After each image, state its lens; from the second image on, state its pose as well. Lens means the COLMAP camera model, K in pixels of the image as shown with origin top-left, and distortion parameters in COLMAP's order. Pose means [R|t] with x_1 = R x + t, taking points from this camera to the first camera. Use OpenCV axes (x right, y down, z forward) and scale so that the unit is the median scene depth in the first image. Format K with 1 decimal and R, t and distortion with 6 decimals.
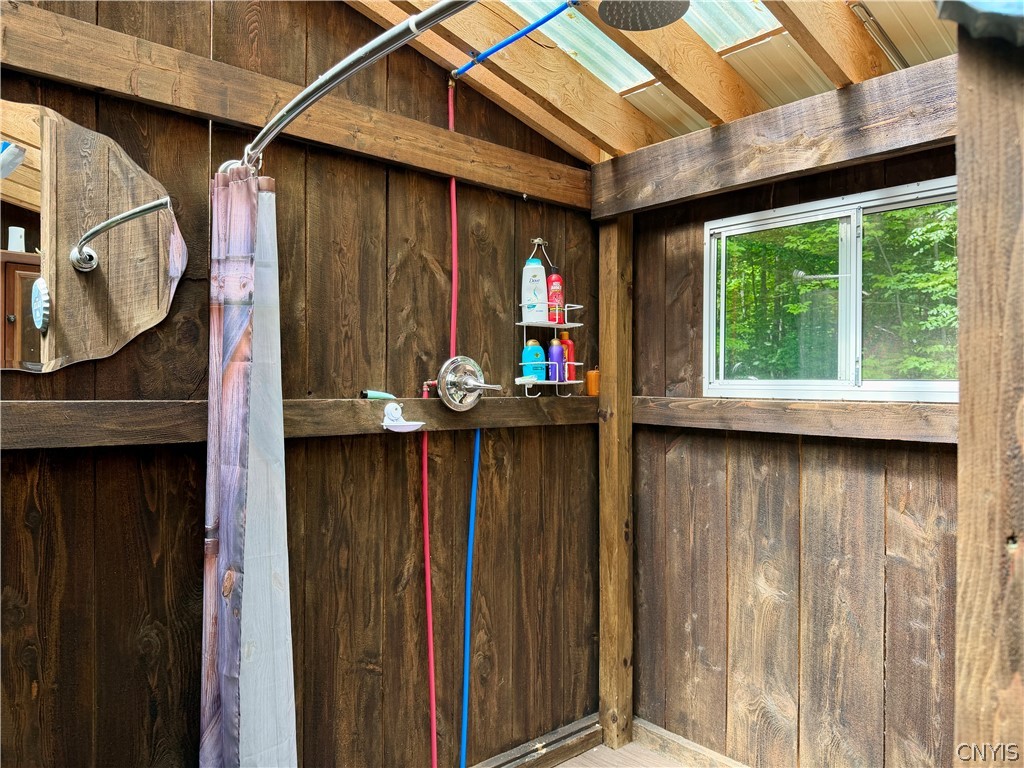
lens RADIAL K [[715.7, 0, 510.2], [0, 715.7, 388.7], [0, 0, 1]] dist [0.069022, -0.094818]
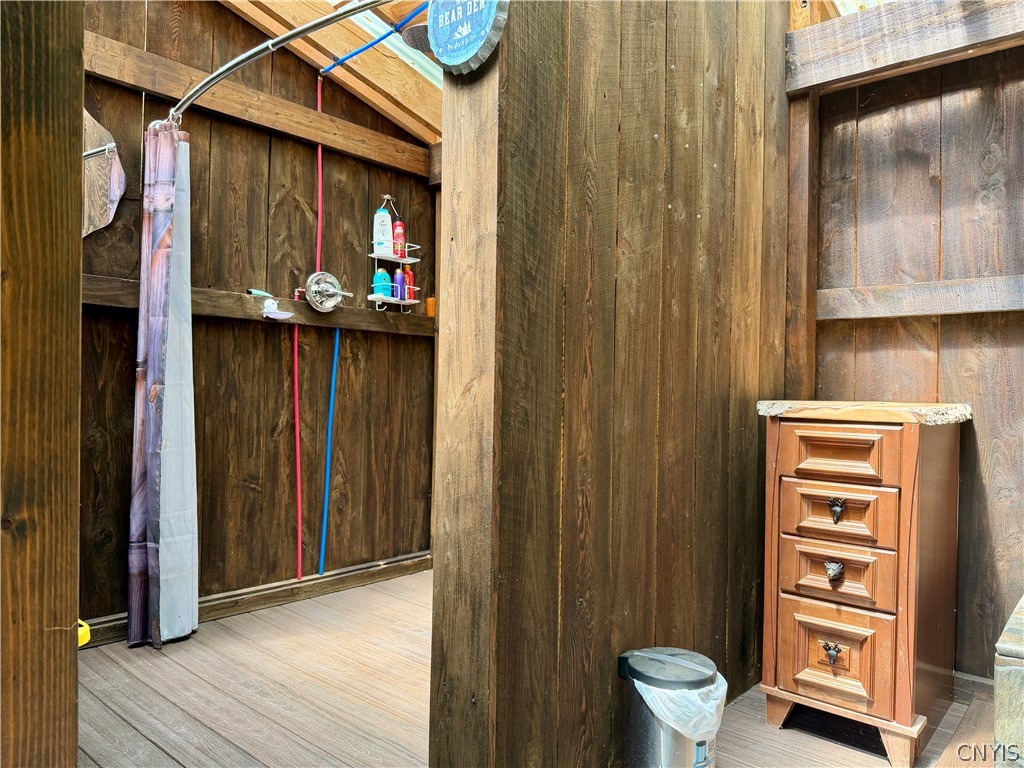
lens RADIAL K [[715.7, 0, 509.8], [0, 715.7, 381.0], [0, 0, 1]] dist [0.069022, -0.094818]
pose [[0.992216, 0.014384, 0.123692, 0.123259], [-0.012985, 0.999842, -0.012110, 0.183658], [-0.123846, 0.010410, 0.992247, -0.448932]]
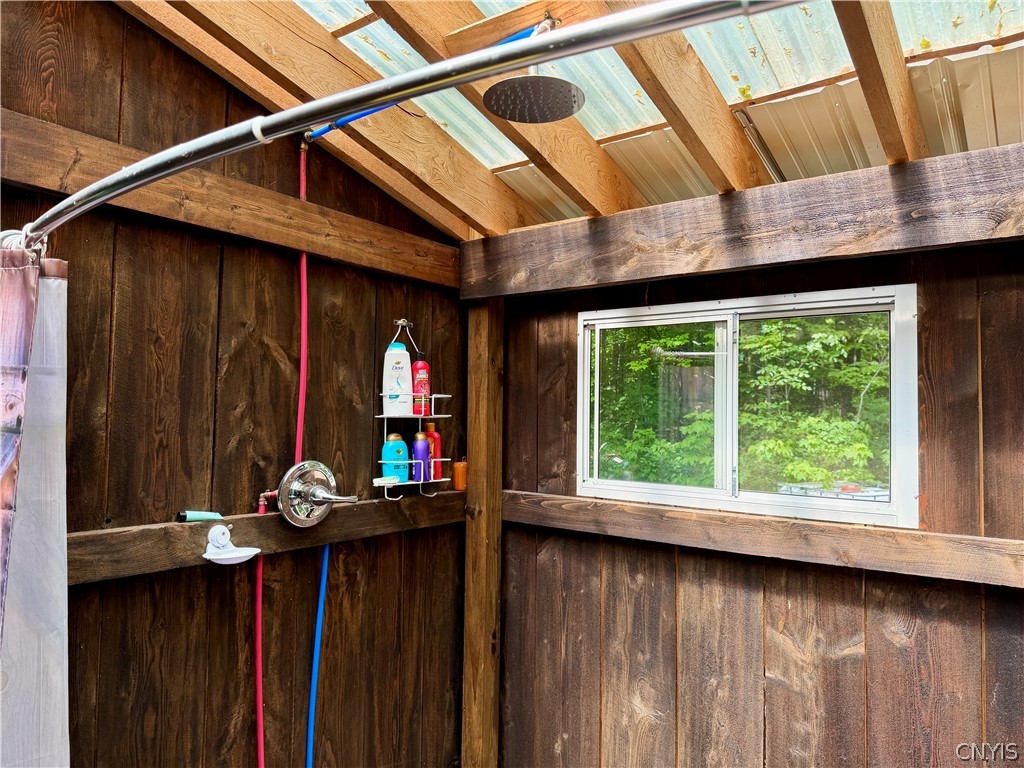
lens RADIAL K [[715.7, 0, 510.7], [0, 715.7, 392.7], [0, 0, 1]] dist [0.069022, -0.094818]
pose [[0.978285, 0.019032, 0.206388, -0.012734], [-0.010157, 0.998981, -0.043973, -0.094041], [-0.207014, 0.040922, 0.977482, 0.114907]]
